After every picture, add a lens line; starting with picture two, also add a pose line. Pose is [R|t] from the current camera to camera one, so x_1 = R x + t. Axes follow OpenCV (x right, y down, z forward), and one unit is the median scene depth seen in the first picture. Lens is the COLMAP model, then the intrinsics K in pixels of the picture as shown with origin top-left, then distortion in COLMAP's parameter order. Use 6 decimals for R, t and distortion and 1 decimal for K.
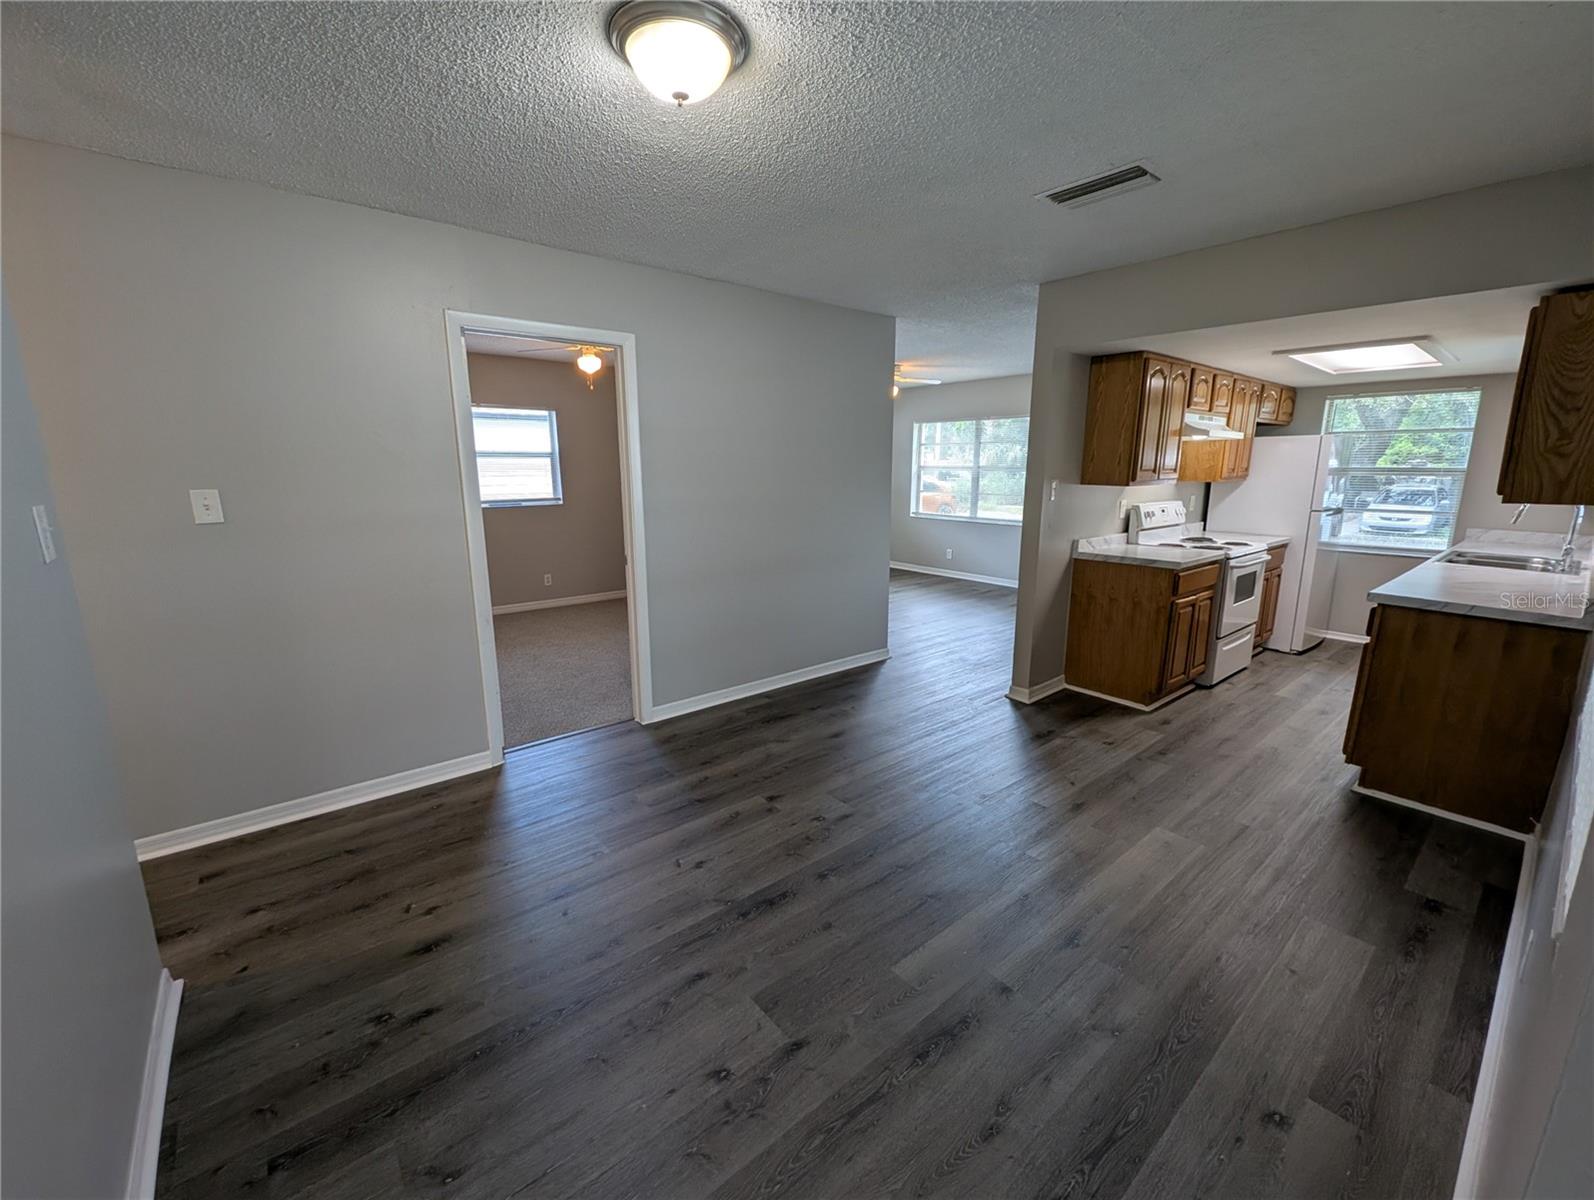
lens RADIAL K [[656.3, 0, 797.1], [0, 656.3, 598.9], [0, 0, 1]] dist [0.001766, -0.000841]
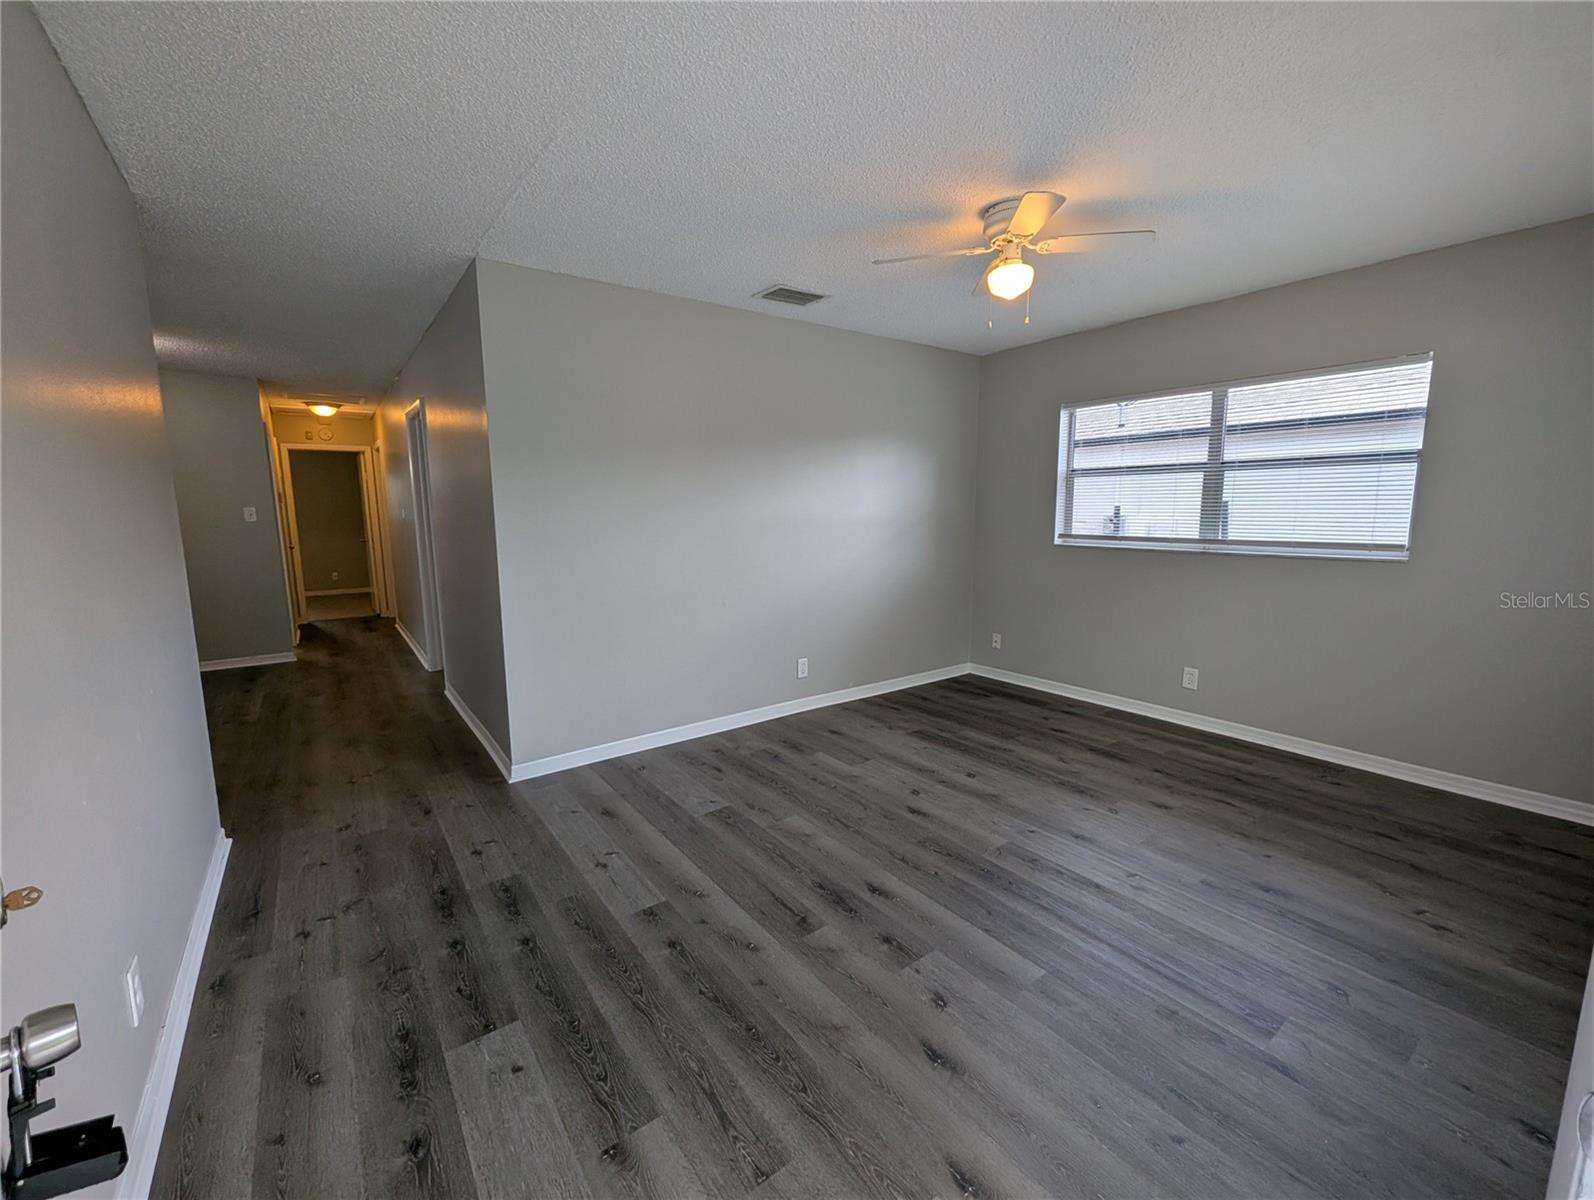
lens RADIAL K [[656.3, 0, 797.1], [0, 656.3, 598.9], [0, 0, 1]] dist [0.001766, -0.000841]
pose [[-0.061215, 0.140053, -0.988250, 0.843390], [-0.192783, 0.969804, 0.149380, -0.270025], [0.979330, 0.199662, -0.032367, 1.445900]]
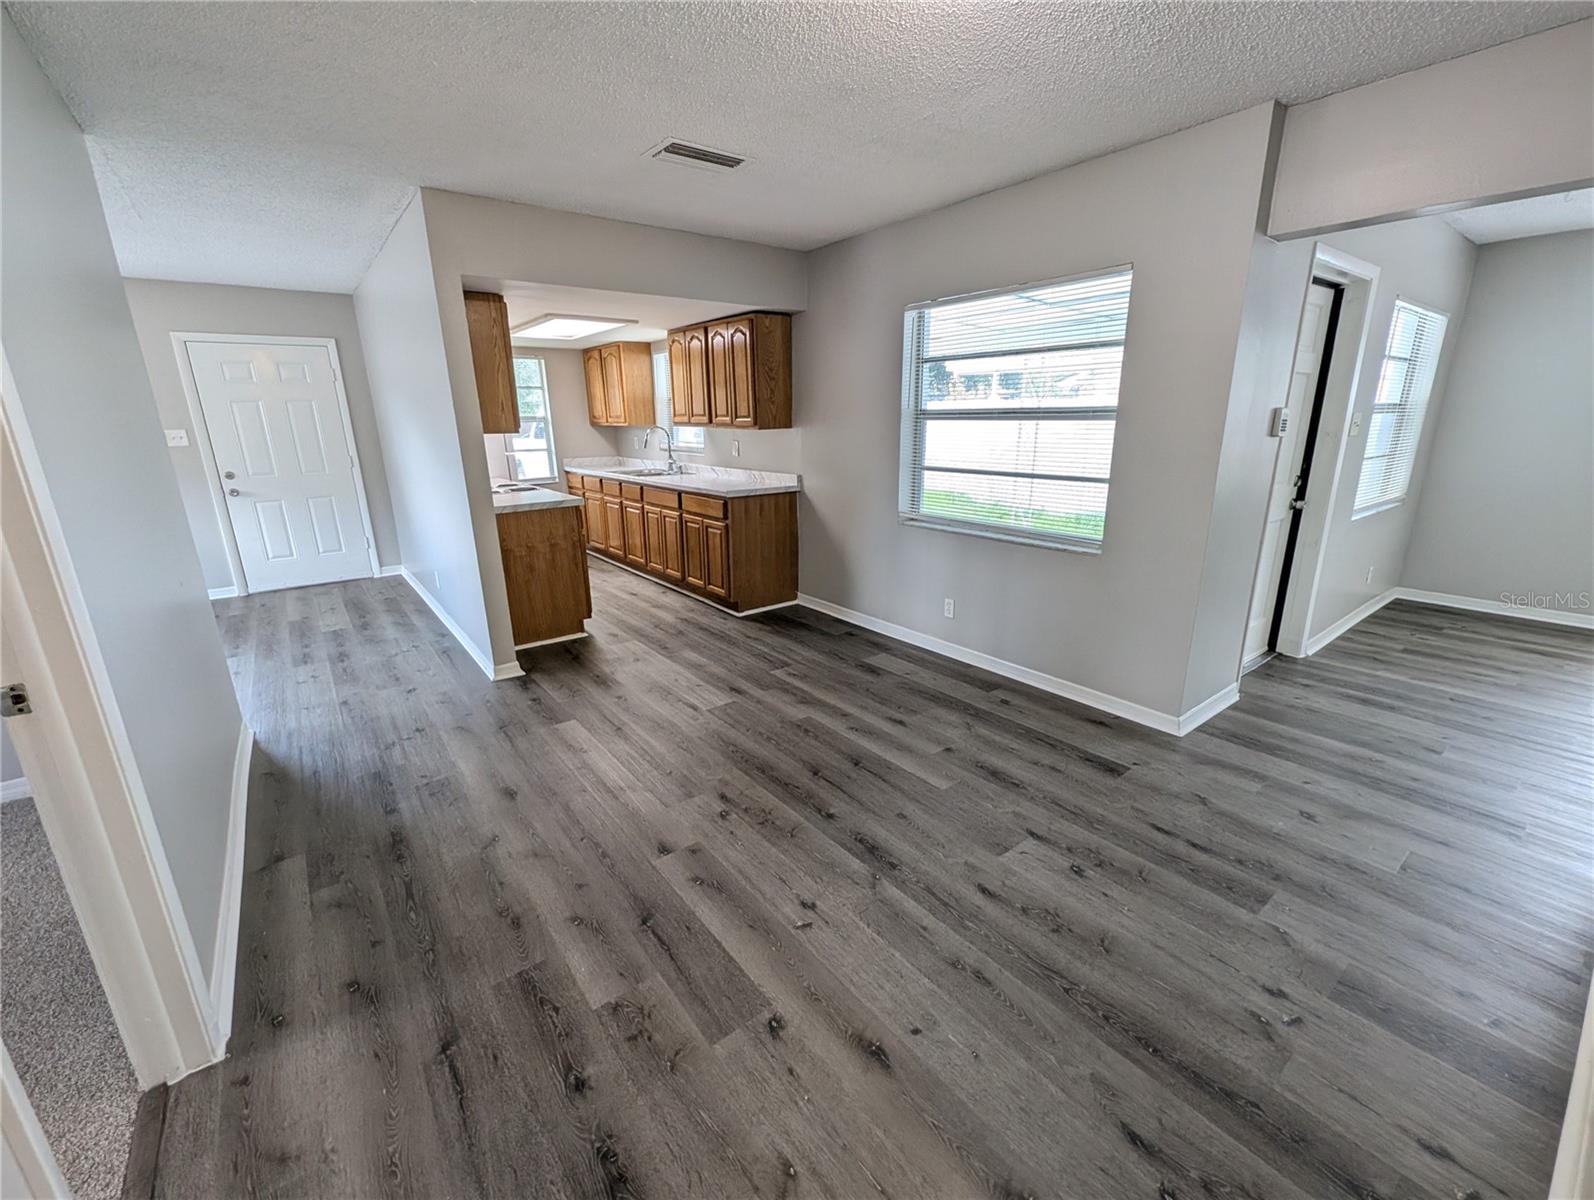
lens RADIAL K [[656.3, 0, 797.1], [0, 656.3, 598.9], [0, 0, 1]] dist [0.001766, -0.000841]
pose [[0.038852, -0.273565, 0.961068, -0.455050], [0.216411, 0.941271, 0.259182, -0.089542], [-0.975529, 0.197916, 0.095772, 0.477338]]
